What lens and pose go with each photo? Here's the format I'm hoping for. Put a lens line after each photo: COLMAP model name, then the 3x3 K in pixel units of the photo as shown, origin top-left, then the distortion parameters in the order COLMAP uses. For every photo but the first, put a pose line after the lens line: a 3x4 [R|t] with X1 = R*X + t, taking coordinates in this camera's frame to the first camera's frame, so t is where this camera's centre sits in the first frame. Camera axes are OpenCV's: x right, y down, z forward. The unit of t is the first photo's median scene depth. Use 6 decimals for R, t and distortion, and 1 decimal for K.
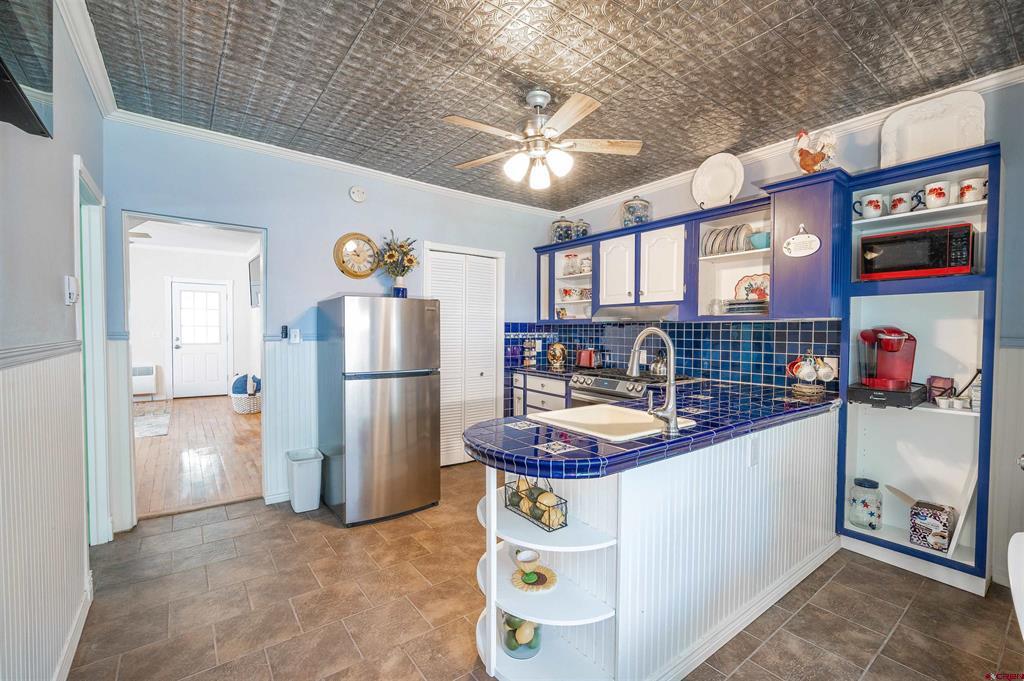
lens RADIAL K [[440.9, 0, 513.0], [0, 440.9, 344.3], [0, 0, 1]] dist [-0.008998, 0.000884]
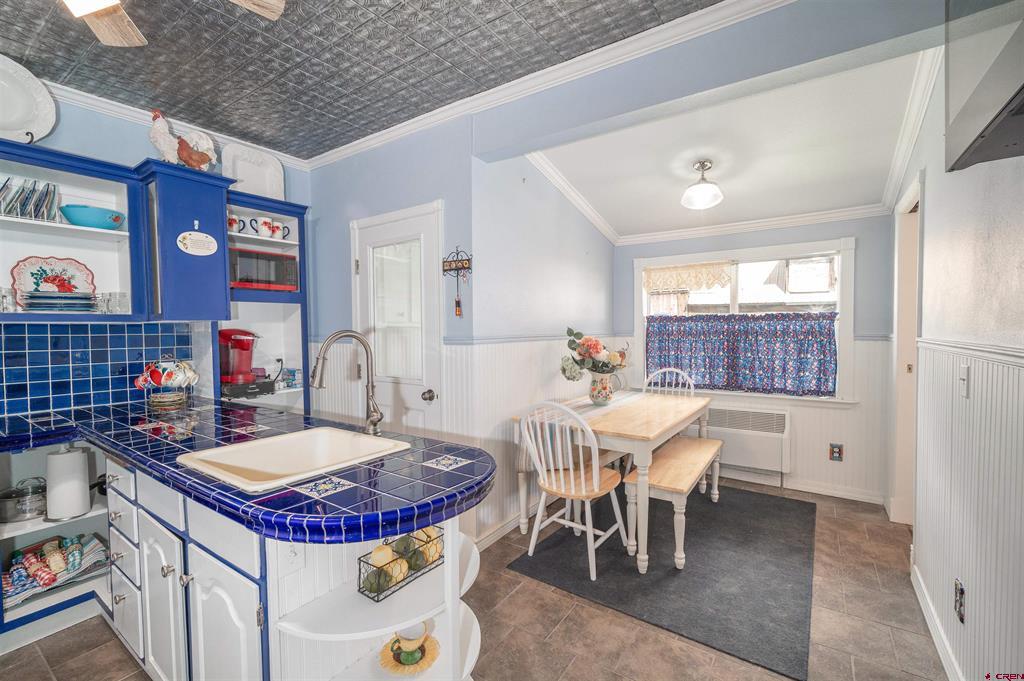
lens RADIAL K [[440.9, 0, 513.0], [0, 440.9, 344.3], [0, 0, 1]] dist [-0.008998, 0.000884]
pose [[-0.320495, -0.036204, 0.946558, -0.316101], [0.042191, 0.997732, 0.052447, -0.019930], [-0.946310, 0.056746, -0.318241, 0.456105]]
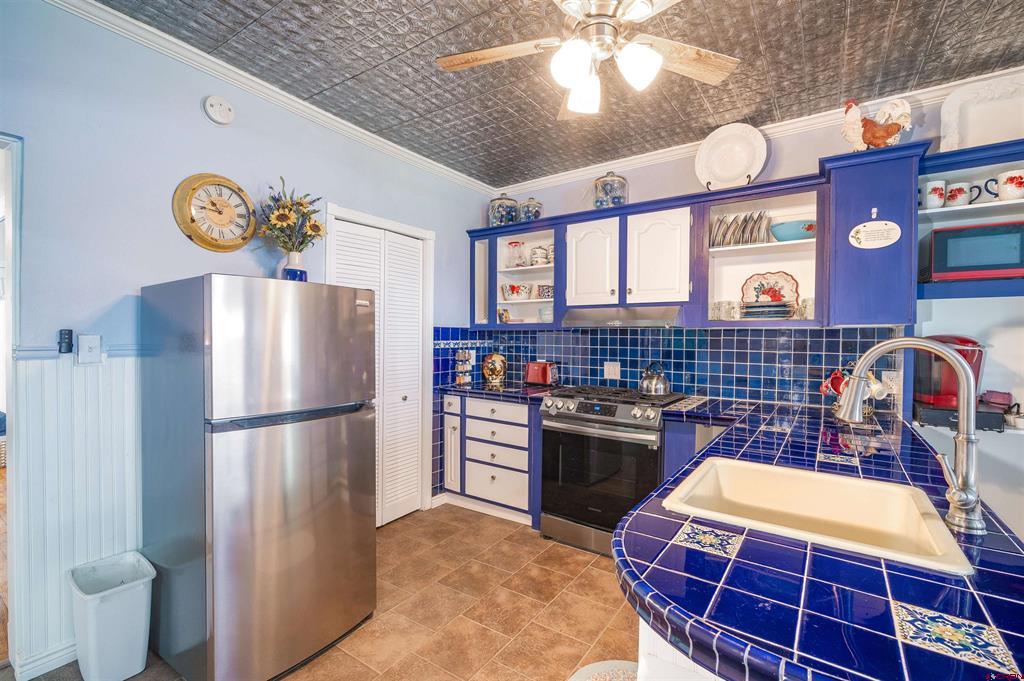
lens RADIAL K [[452.9, 0, 513.3], [0, 452.9, 343.6], [0, 0, 1]] dist [-0.008959, 0.000943]
pose [[0.949175, -0.003276, 0.314733, -0.161814], [0.008012, 0.999873, -0.013754, -0.012319], [-0.314648, 0.015577, 0.949081, 0.289106]]
